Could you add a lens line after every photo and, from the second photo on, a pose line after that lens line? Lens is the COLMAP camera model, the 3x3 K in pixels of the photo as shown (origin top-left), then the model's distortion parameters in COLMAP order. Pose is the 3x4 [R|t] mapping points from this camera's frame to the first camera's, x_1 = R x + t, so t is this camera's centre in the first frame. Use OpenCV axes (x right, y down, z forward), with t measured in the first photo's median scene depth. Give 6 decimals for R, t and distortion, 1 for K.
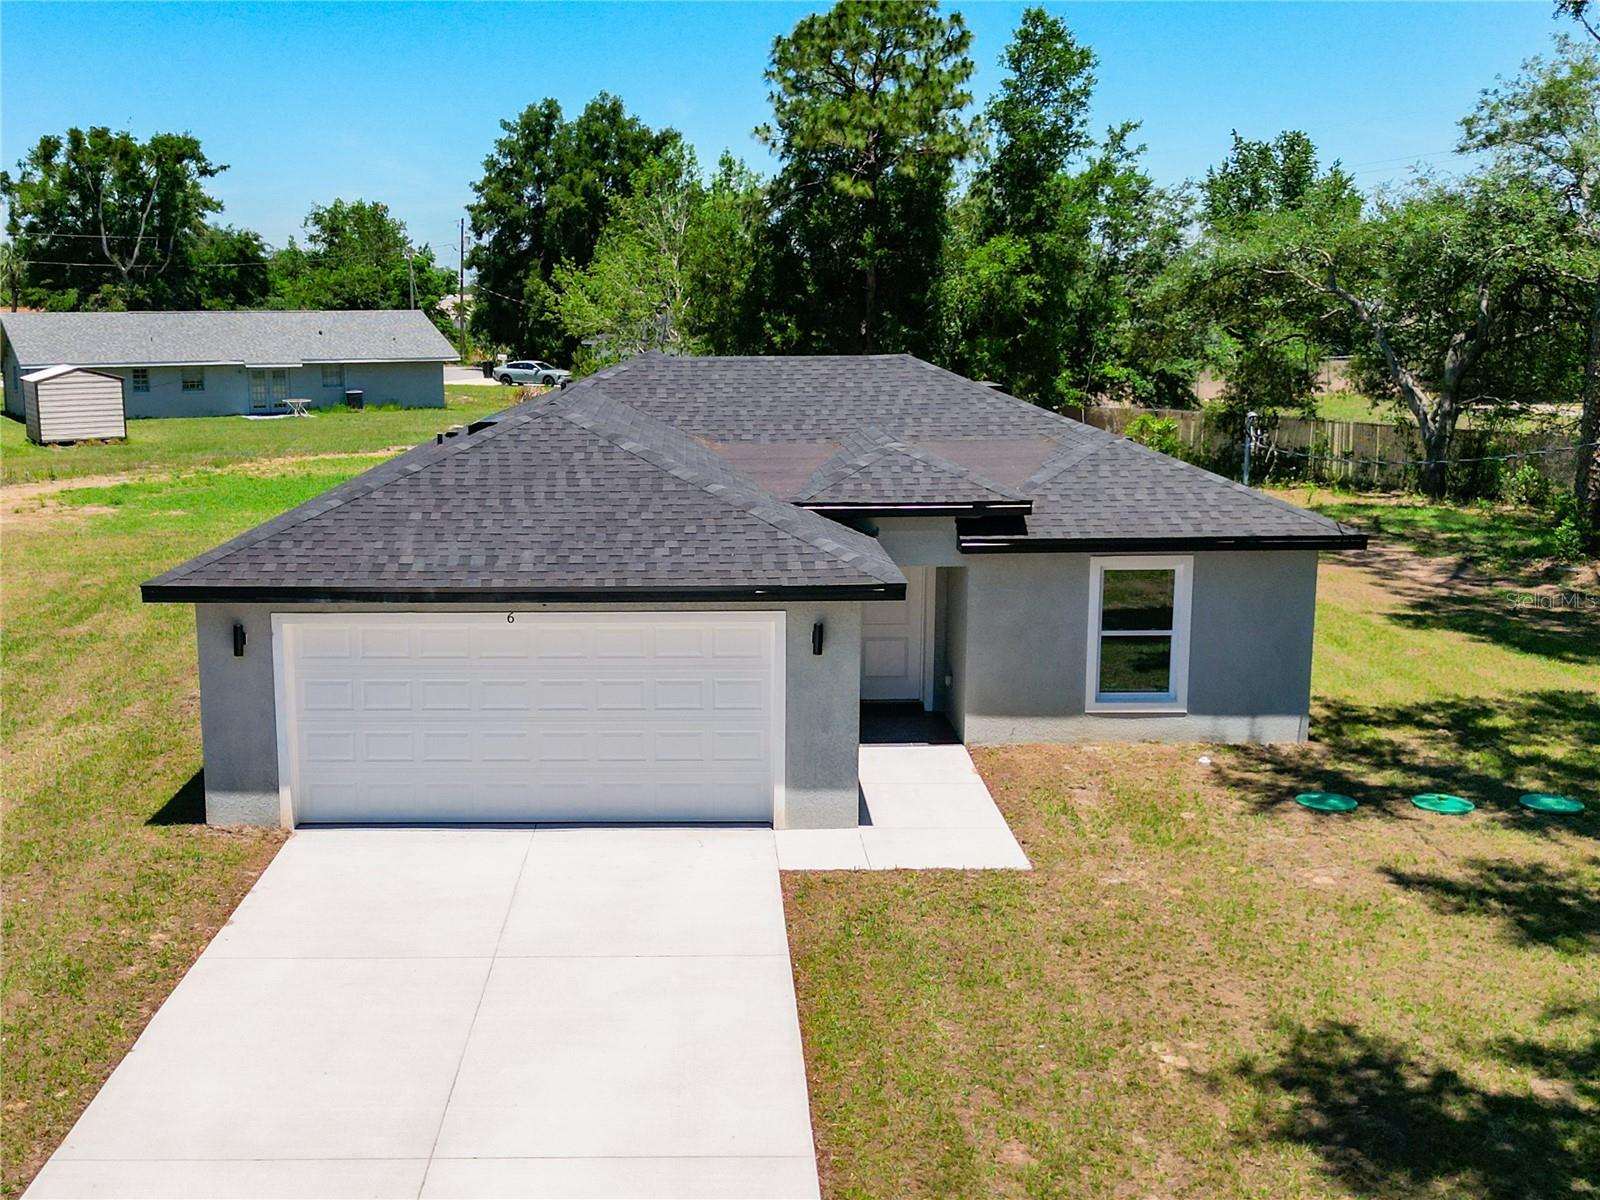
lens RADIAL K [[1592.6, 0, 629.8], [0, 1592.6, 603.4], [0, 0, 1]] dist [0.031097, -0.008683]
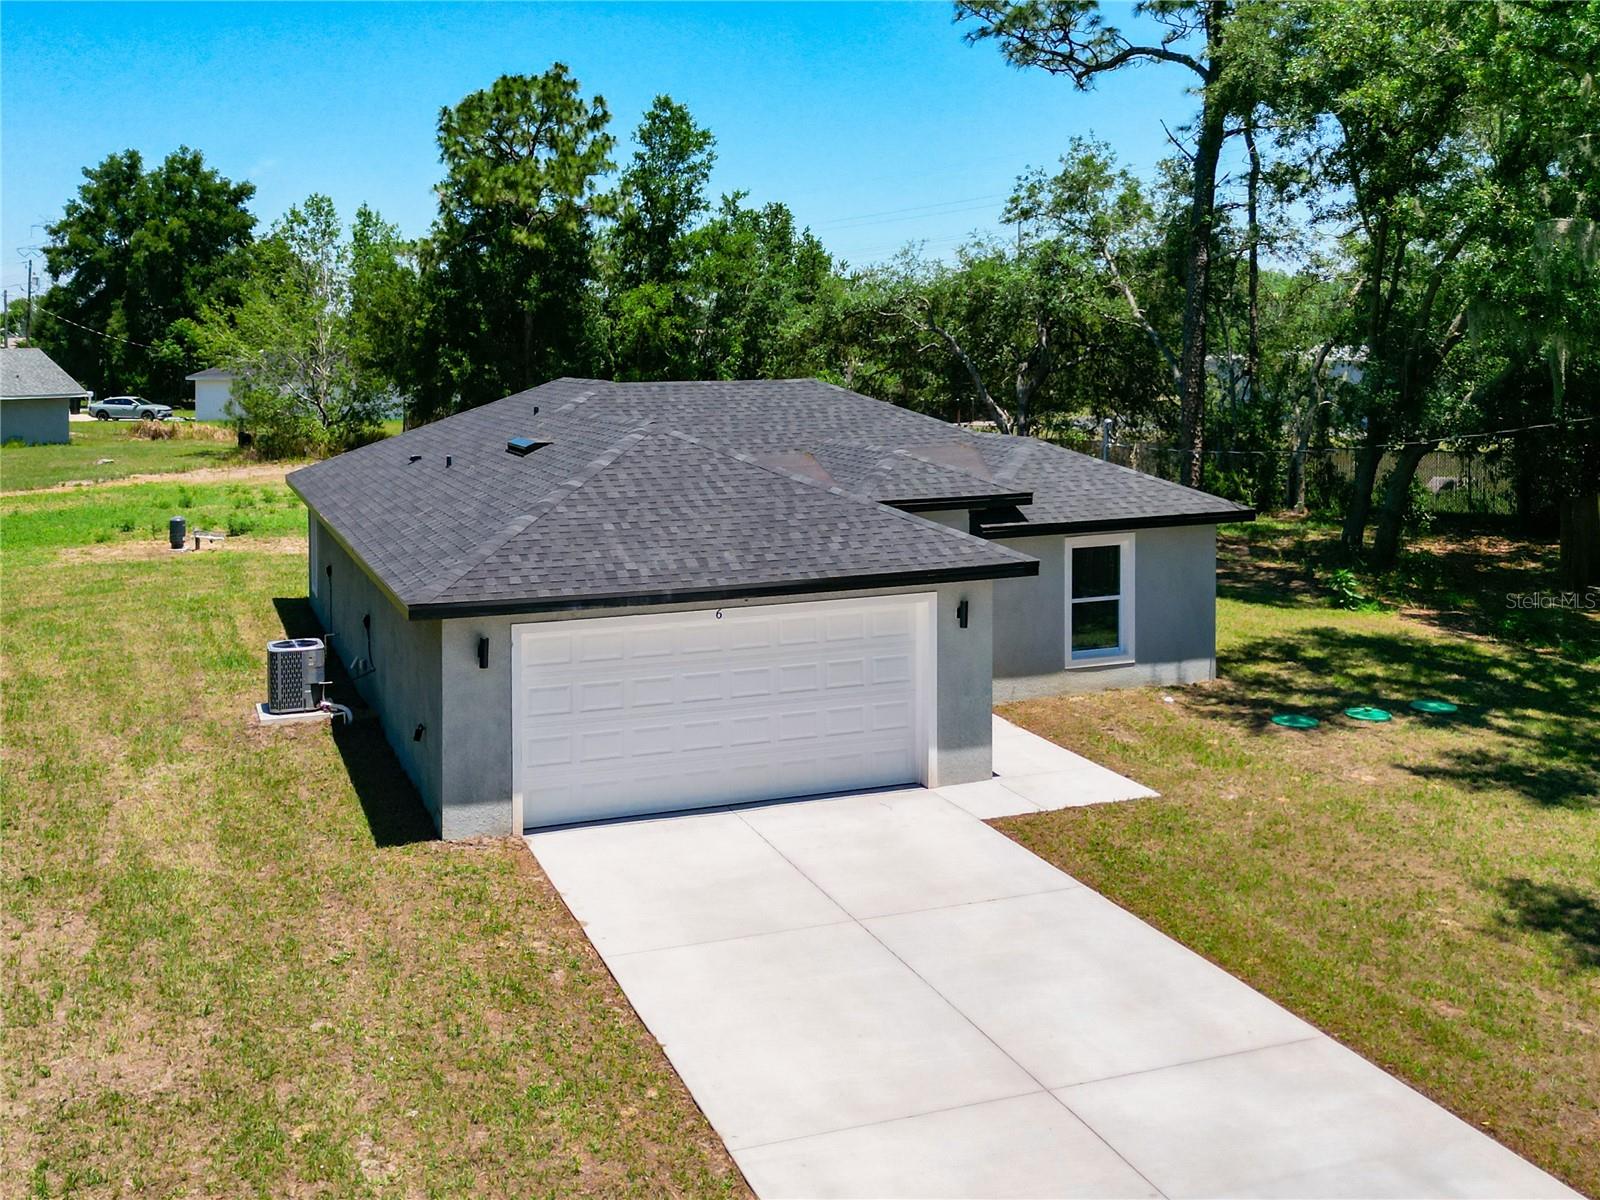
lens RADIAL K [[1462.6, 0, 644.0], [0, 1462.6, 443.0], [0, 0, 1]] dist [0.045419, -0.015173]
pose [[0.942437, -0.027948, 0.333215, -0.128136], [0.066658, 0.992203, -0.105309, -0.001377], [-0.327674, 0.121458, 0.936951, 0.014422]]
